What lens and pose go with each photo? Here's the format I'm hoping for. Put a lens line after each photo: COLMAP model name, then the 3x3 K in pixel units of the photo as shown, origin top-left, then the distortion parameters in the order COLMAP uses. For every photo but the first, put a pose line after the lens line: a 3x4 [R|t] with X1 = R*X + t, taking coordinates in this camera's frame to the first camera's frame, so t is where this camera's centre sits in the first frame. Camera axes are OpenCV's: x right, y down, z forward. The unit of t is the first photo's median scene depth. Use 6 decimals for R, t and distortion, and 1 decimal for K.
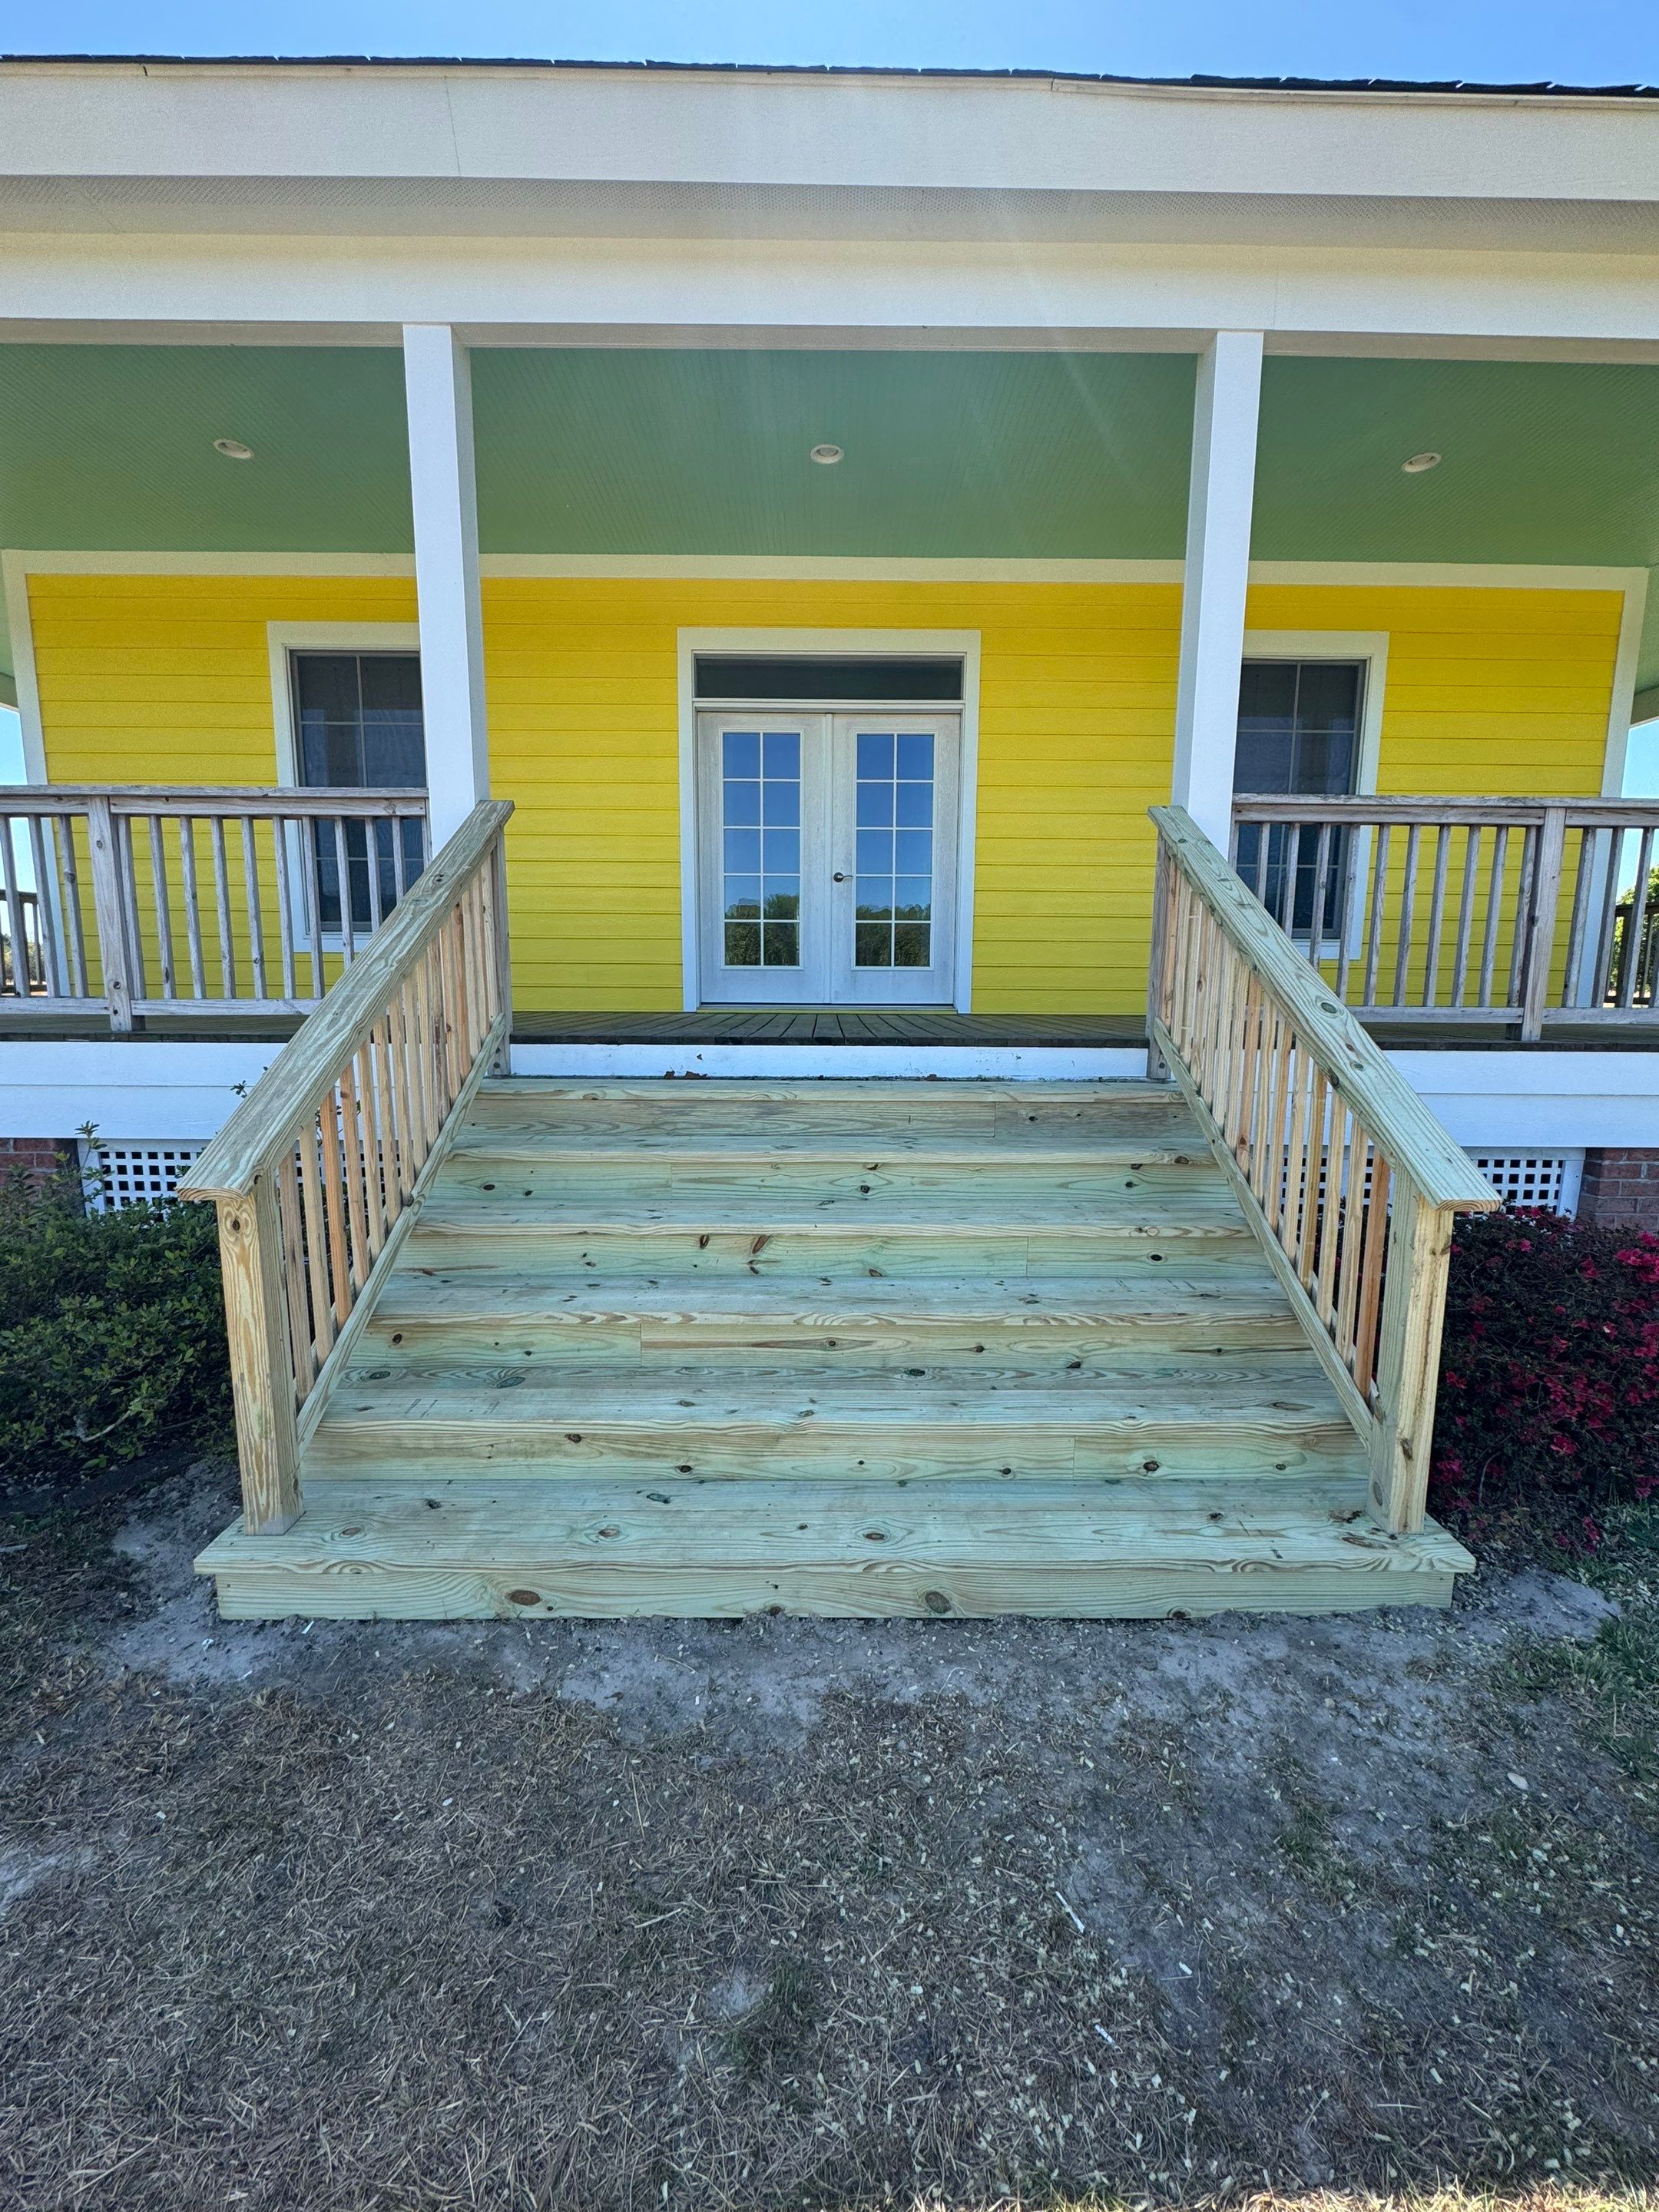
lens RADIAL K [[876.5, 0, 831.2], [0, 876.5, 1102.6], [0, 0, 1]] dist [-0.001942, 0.000239]
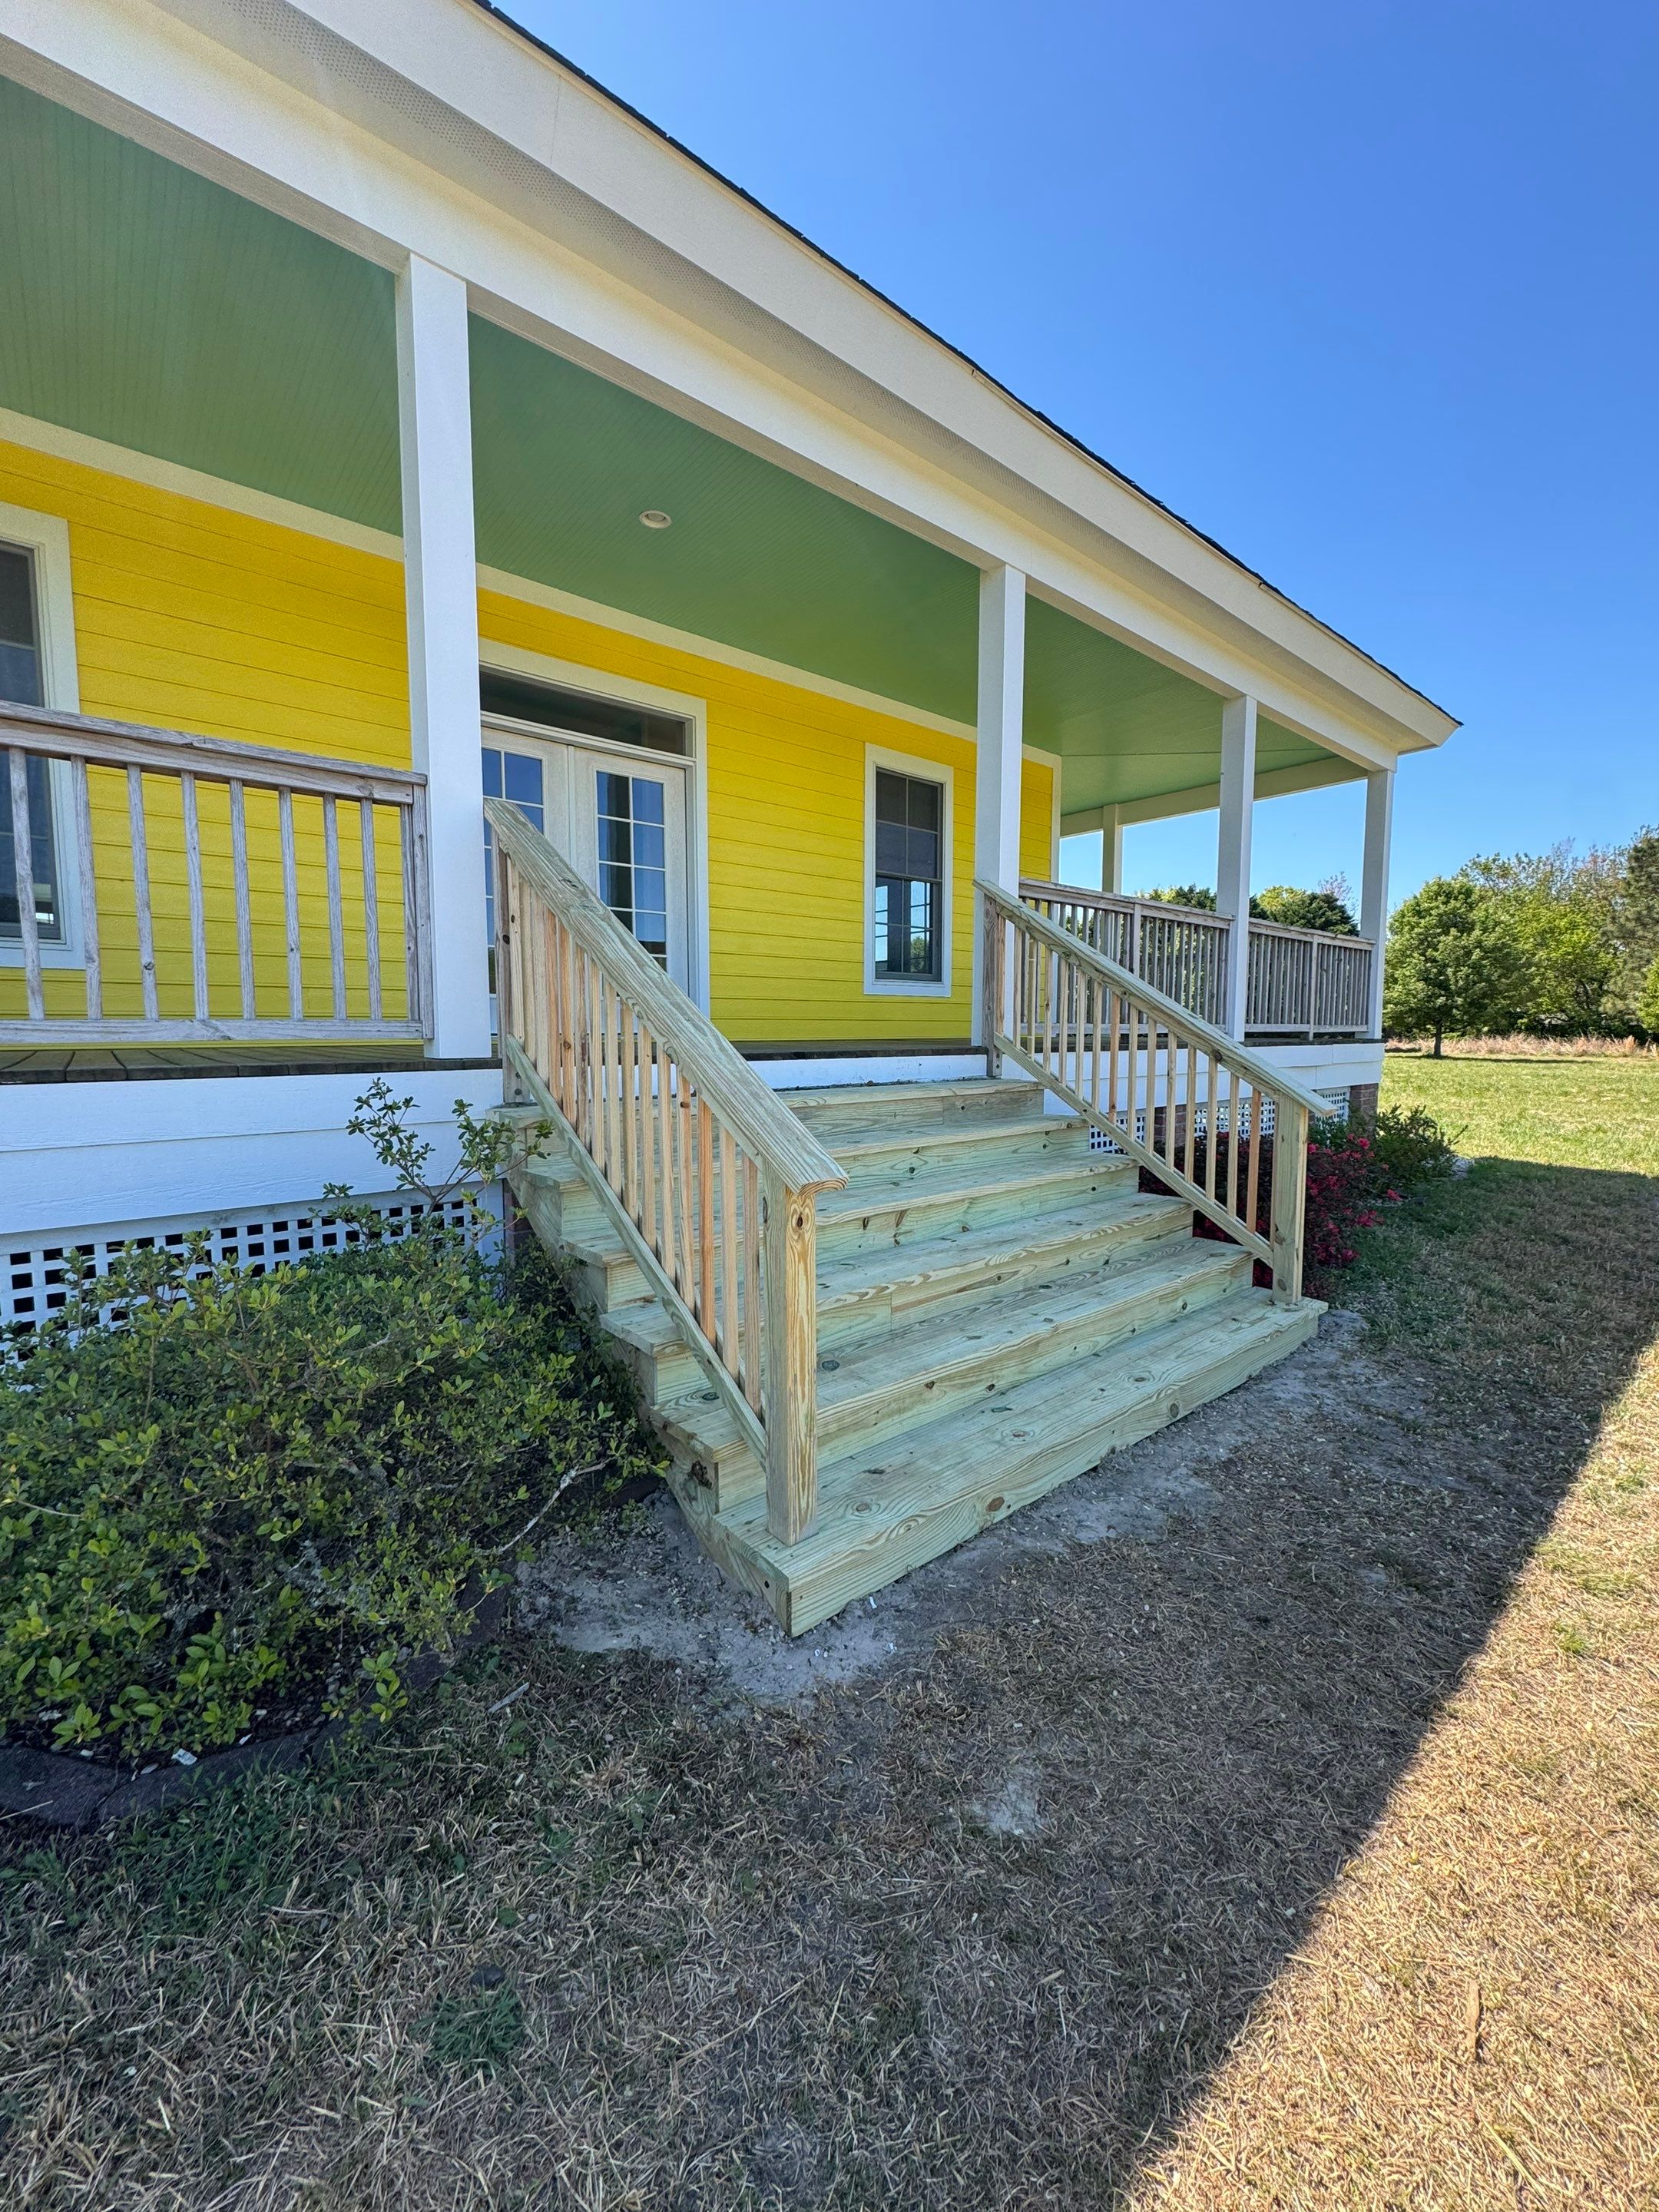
lens RADIAL K [[876.5, 0, 838.6], [0, 876.5, 1102.2], [0, 0, 1]] dist [-0.001942, 0.000239]
pose [[0.768459, -0.062056, 0.636883, -0.942668], [0.094167, 0.995418, -0.016631, 0.017959], [-0.632932, 0.072754, 0.770781, 0.138368]]
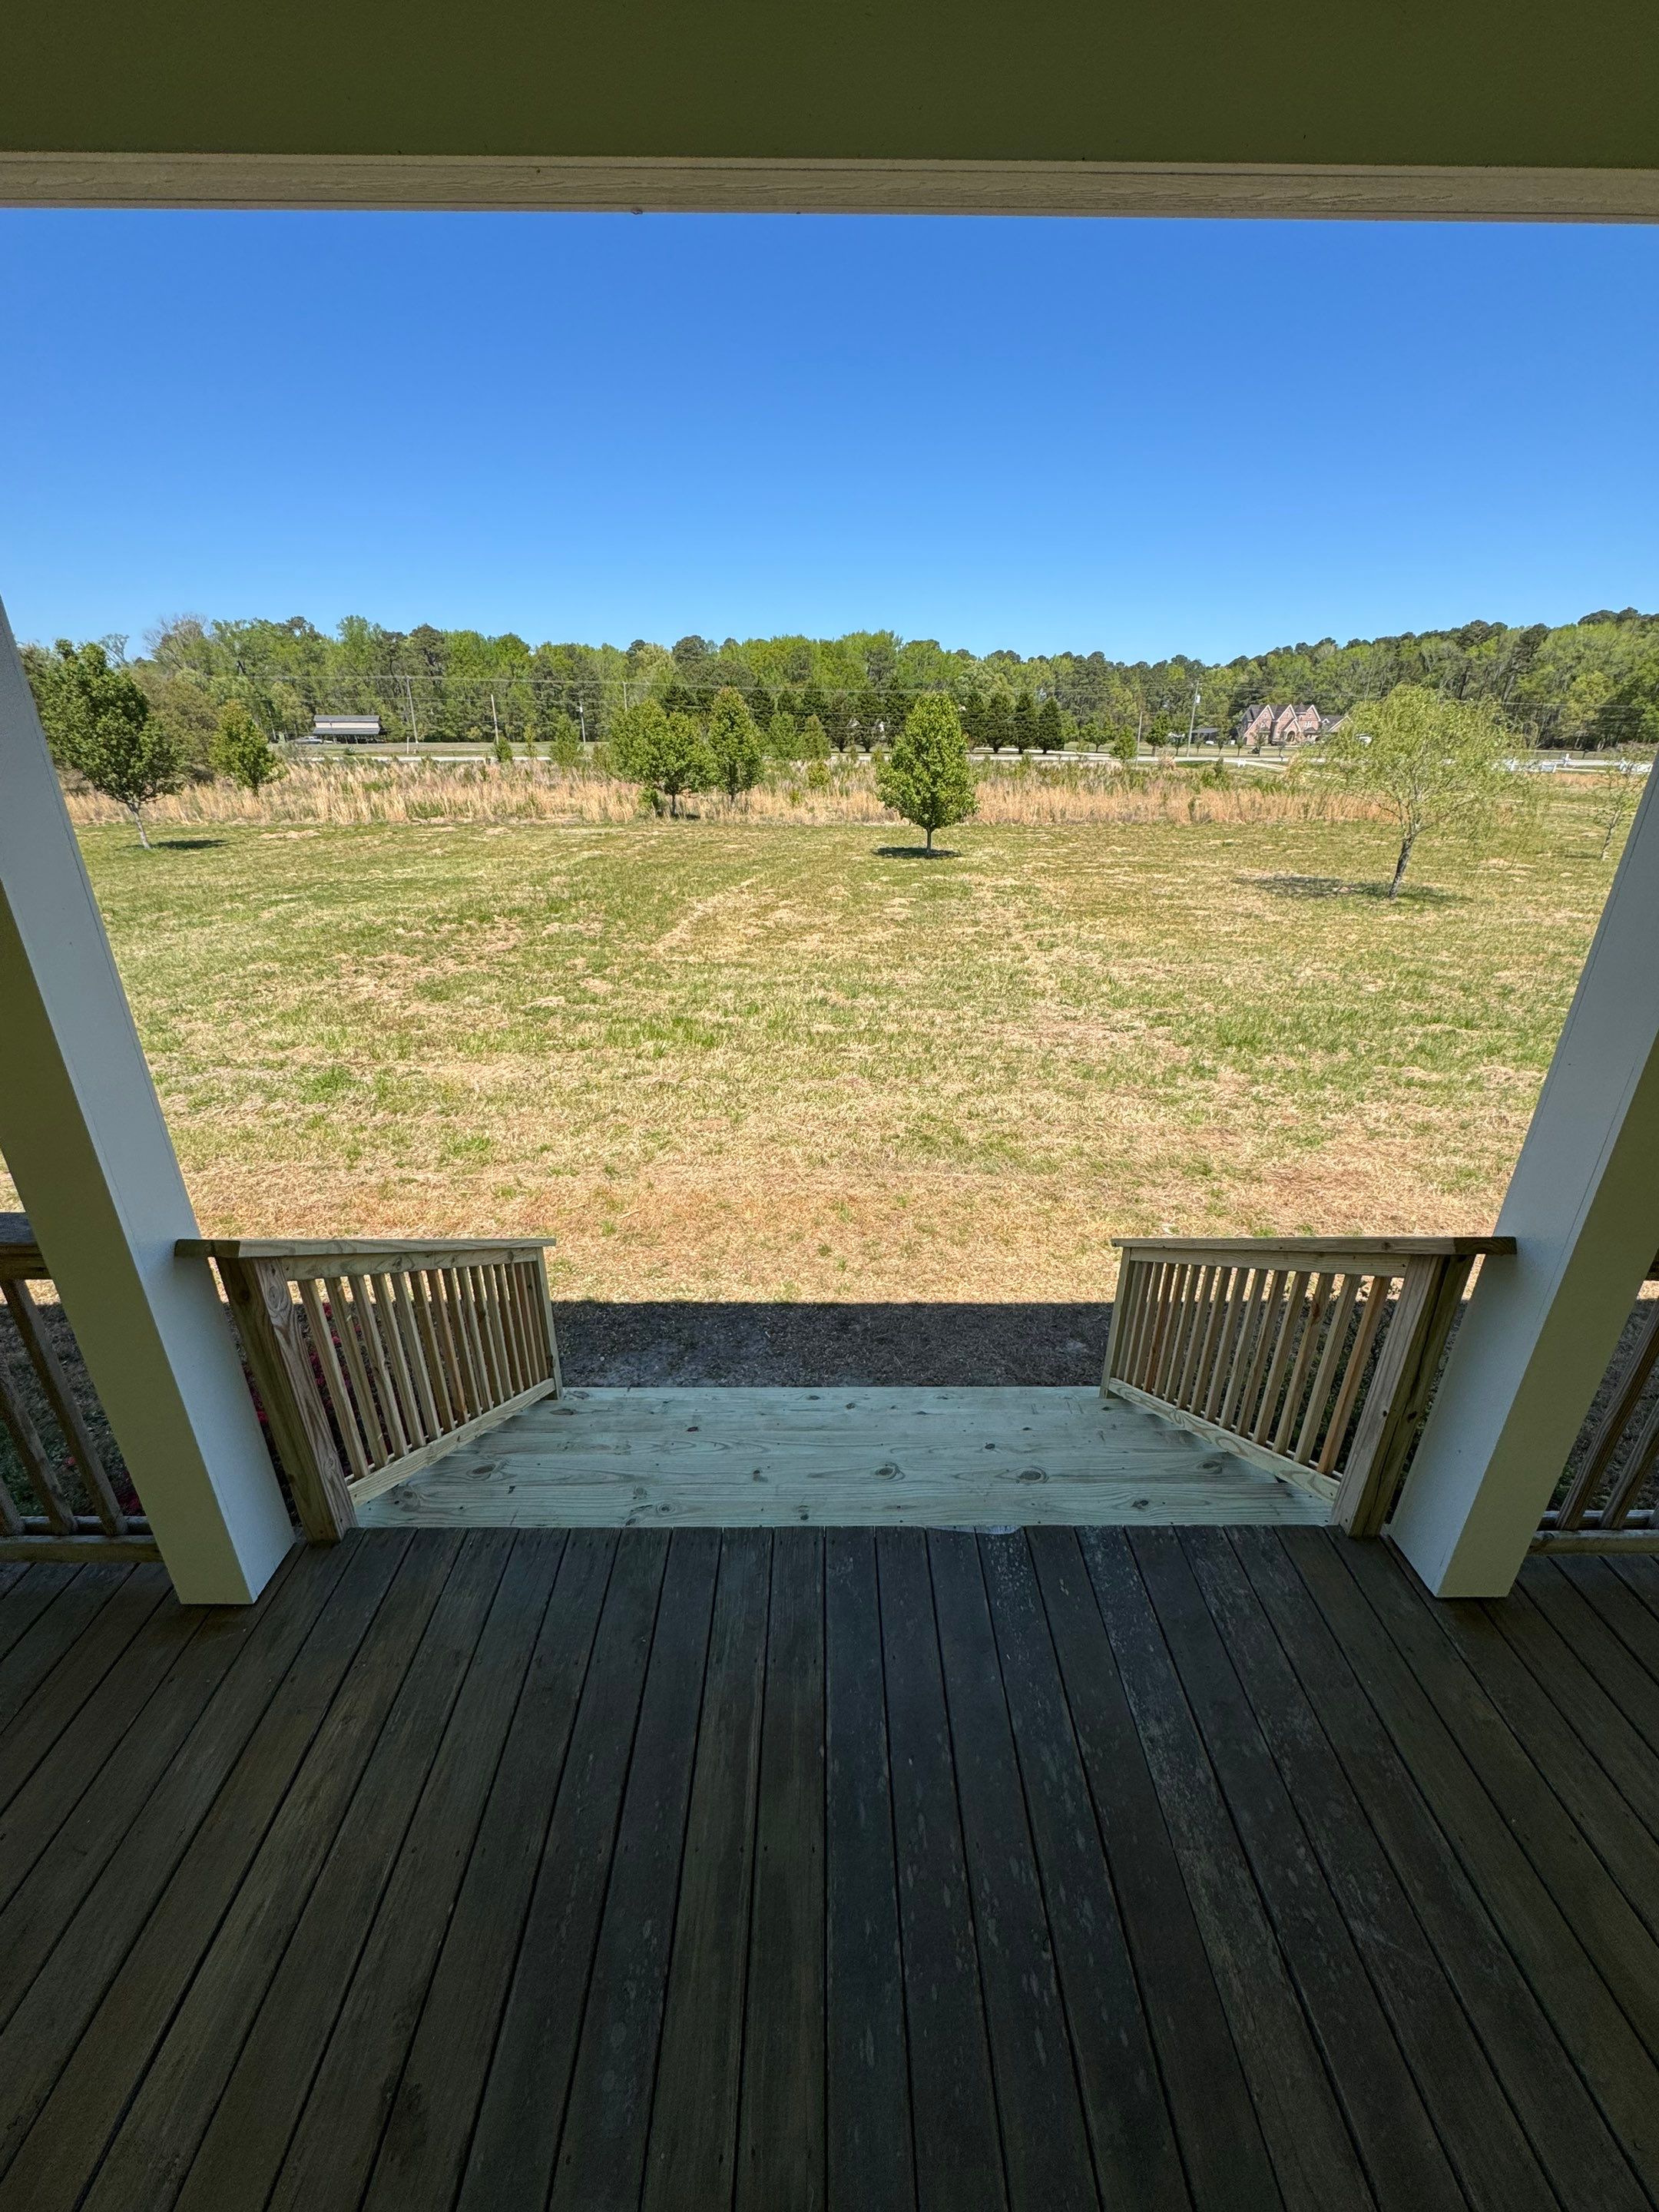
lens RADIAL K [[876.5, 0, 827.2], [0, 876.5, 1108.9], [0, 0, 1]] dist [-0.001942, 0.000239]
pose [[-0.999909, -0.005867, -0.012130, 0.027924], [-0.011305, 0.855150, 0.518257, -0.876947], [0.007332, 0.518347, -0.855139, 1.848521]]
